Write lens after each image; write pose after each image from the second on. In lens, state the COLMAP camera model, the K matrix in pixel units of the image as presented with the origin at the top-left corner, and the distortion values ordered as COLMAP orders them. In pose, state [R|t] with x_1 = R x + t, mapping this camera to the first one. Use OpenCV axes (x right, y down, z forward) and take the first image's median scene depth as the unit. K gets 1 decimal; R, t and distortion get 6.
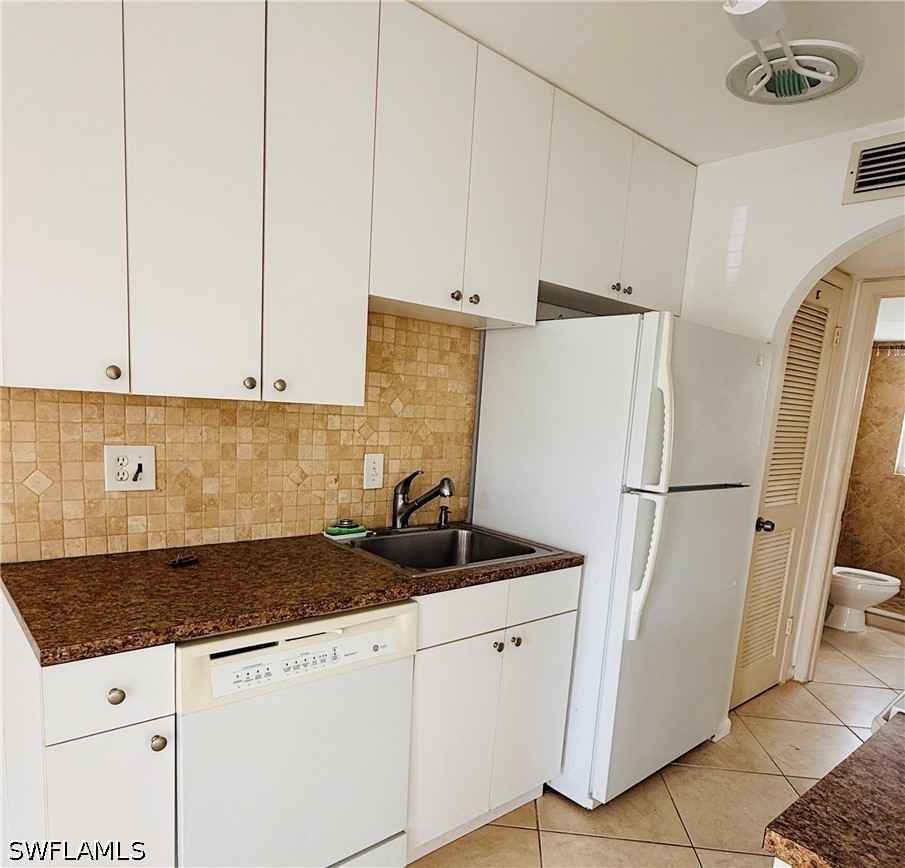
lens RADIAL K [[639.4, 0, 454.1], [0, 639.4, 512.2], [0, 0, 1]] dist [-0.000820, 0.003528]
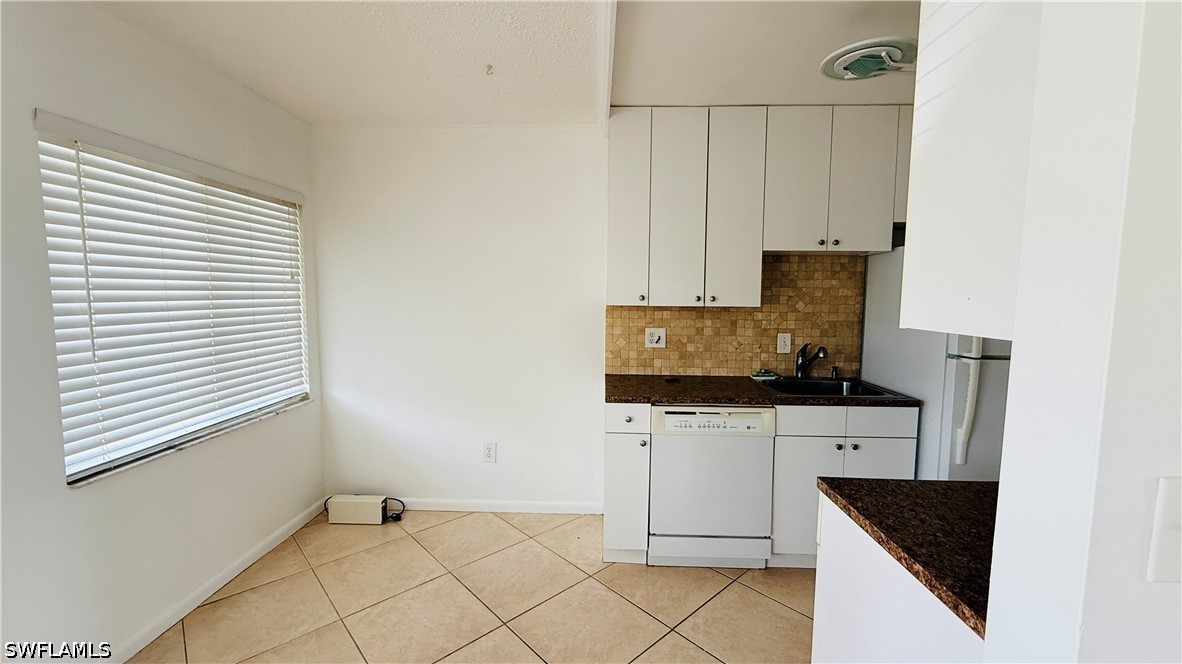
lens RADIAL K [[470.9, 0, 590.6], [0, 470.9, 332.9], [0, 0, 1]] dist [0.000506, 0.000038]
pose [[0.734251, -0.006355, -0.678849, 0.393703], [-0.075936, 0.992912, -0.091428, 0.071798], [0.674618, 0.118680, 0.728564, -0.326607]]
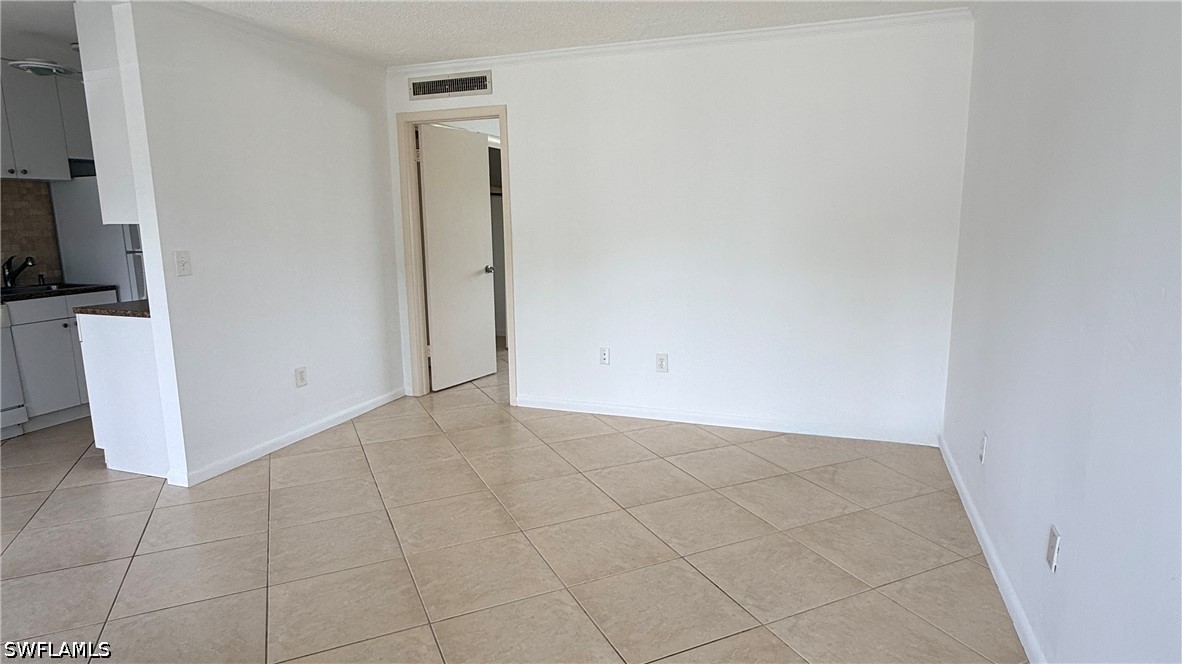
lens RADIAL K [[669.7, 0, 590.7], [0, 669.7, 333.9], [0, 0, 1]] dist [-0.000719, 0.000028]
pose [[0.870449, -0.164336, 0.464018, 0.542349], [0.155904, 0.986138, 0.056791, 0.365039], [-0.466918, 0.022908, 0.884004, -1.821116]]
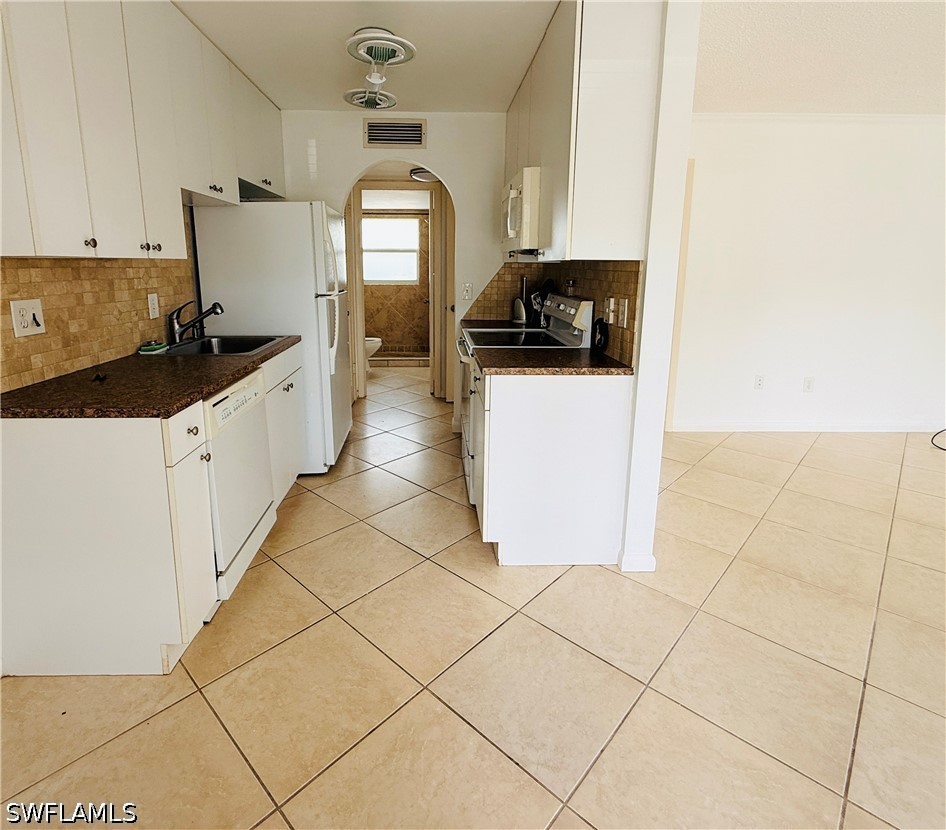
lens RADIAL K [[502.5, 0, 442.2], [0, 502.5, 355.2], [0, 0, 1]] dist [0.001712, 0.000581]
pose [[0.641119, -0.202456, 0.740255, -0.619386], [0.173255, 0.977856, 0.117386, 0.025699], [-0.747629, 0.052995, 0.661999, -0.240021]]
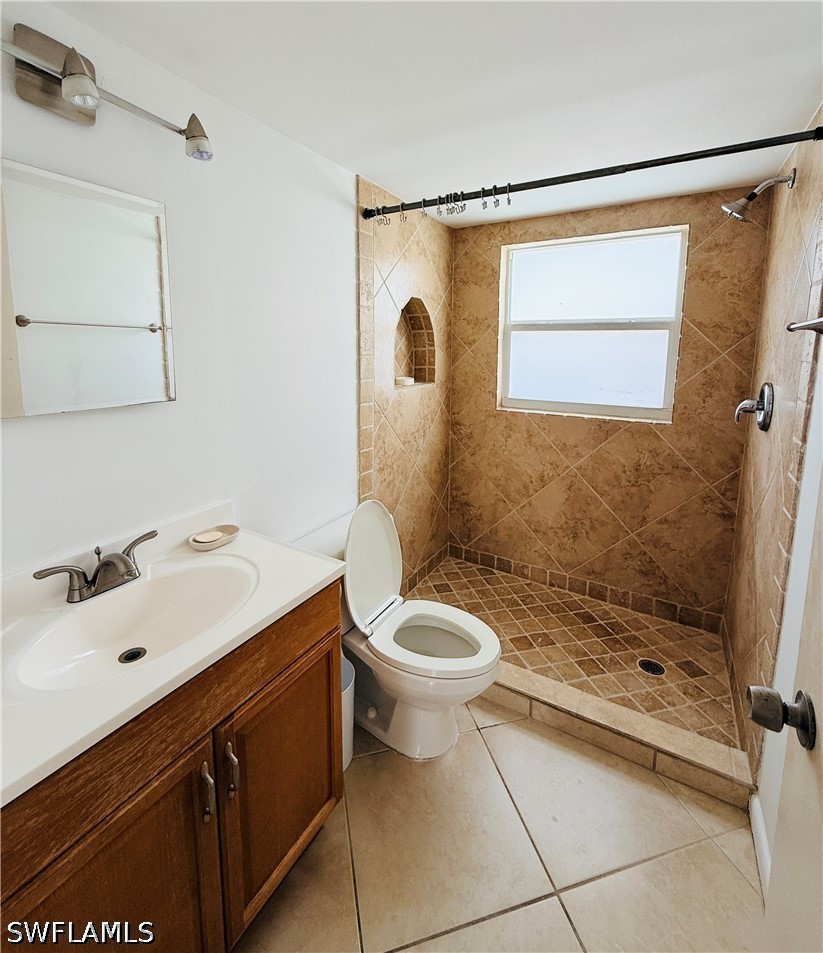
lens RADIAL K [[438.5, 0, 412.4], [0, 438.5, 403.1], [0, 0, 1]] dist [0.000478, 0.000011]
pose [[0.945947, -0.100705, 0.308289, 1.153789], [0.111456, 0.993617, -0.017415, -0.177517], [-0.304568, 0.050835, 0.951133, 1.443645]]
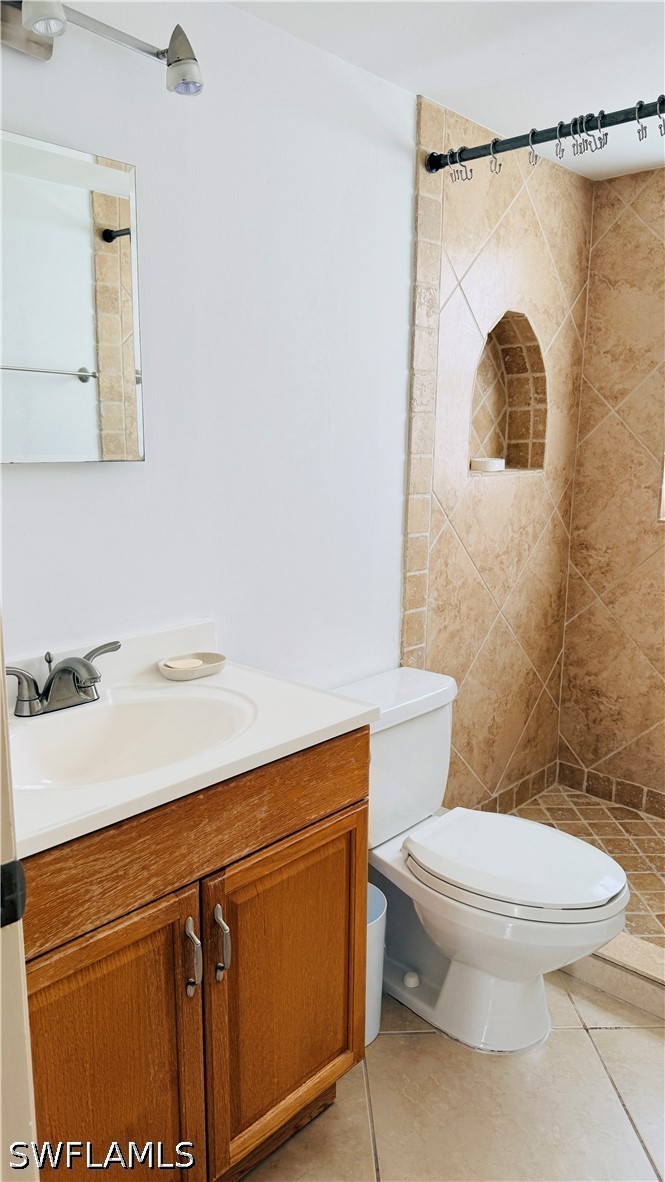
lens RADIAL K [[827.1, 0, 330.1], [0, 827.1, 594.1], [0, 0, 1]] dist [0.146482, -0.278750]
pose [[0.992261, -0.078750, 0.096001, 1.122848], [0.076713, 0.996746, 0.024733, -0.109910], [-0.097637, -0.017177, 0.995074, 1.309716]]
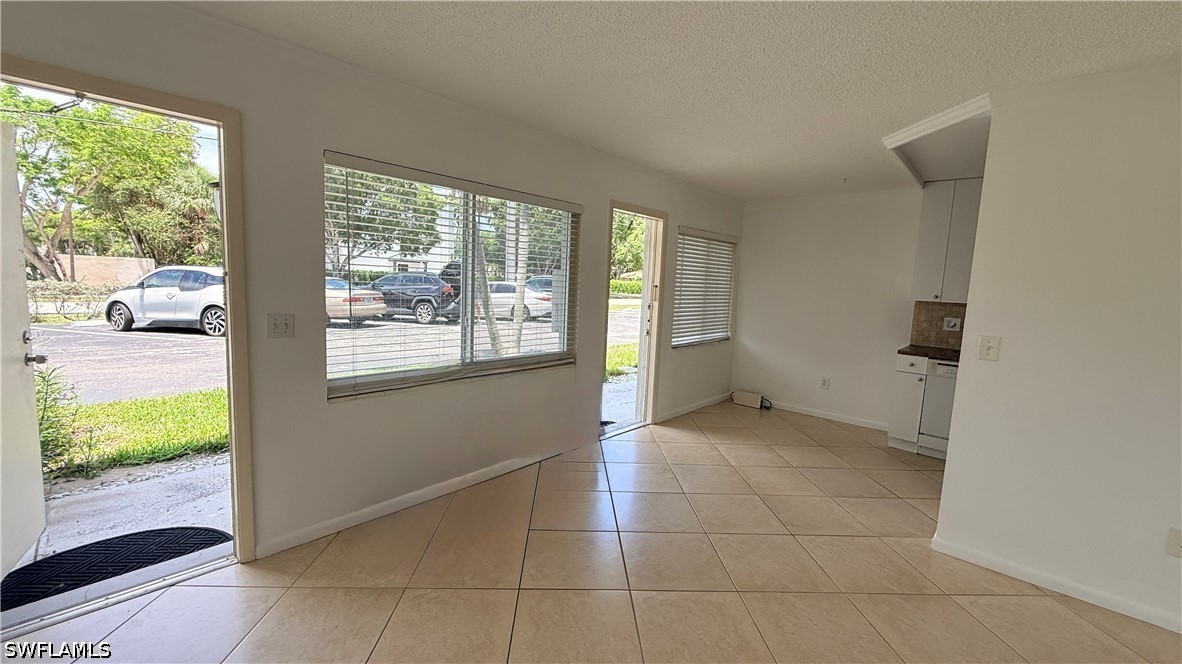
lens RADIAL K [[468.1, 0, 588.4], [0, 468.1, 331.1], [0, 0, 1]] dist [0.000379, -0.000206]
pose [[0.114877, 0.043336, -0.992434, 1.499040], [-0.206541, 0.978257, 0.018809, 0.274659], [0.971671, 0.202817, 0.121330, -1.019429]]
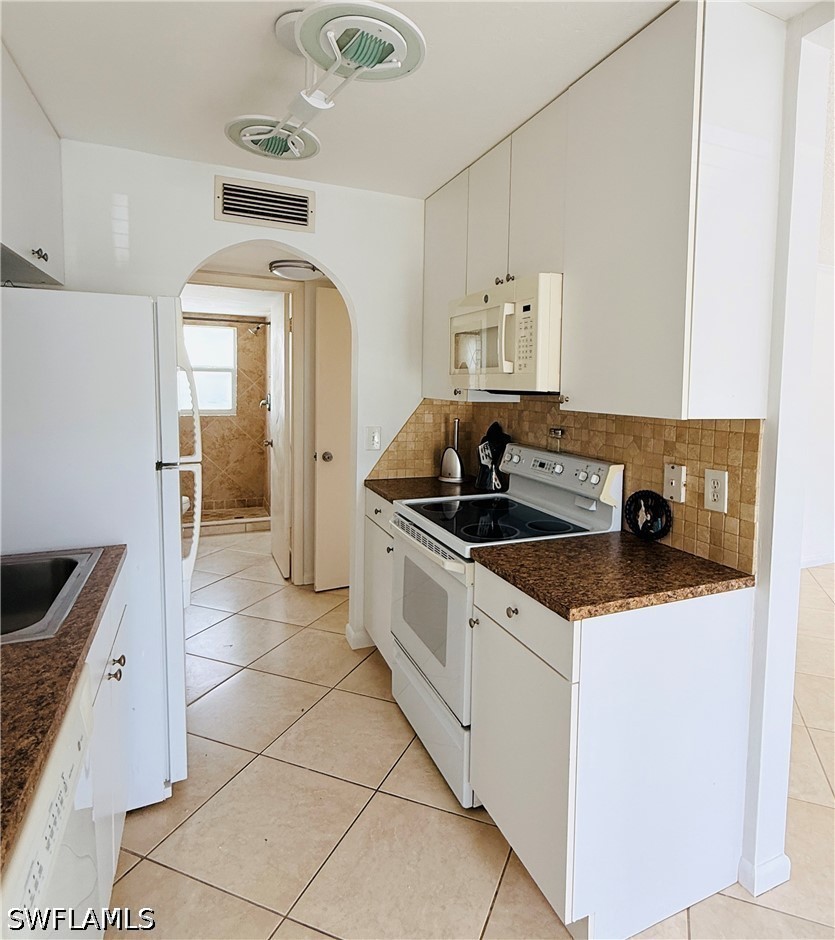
lens RADIAL K [[561.9, 0, 459.3], [0, 561.9, 416.2], [0, 0, 1]] dist [0.001306, -0.000793]
pose [[0.277974, -0.119951, 0.953070, -0.437767], [0.165172, 0.983364, 0.075589, -0.101516], [-0.946281, 0.136409, 0.293162, 0.276786]]
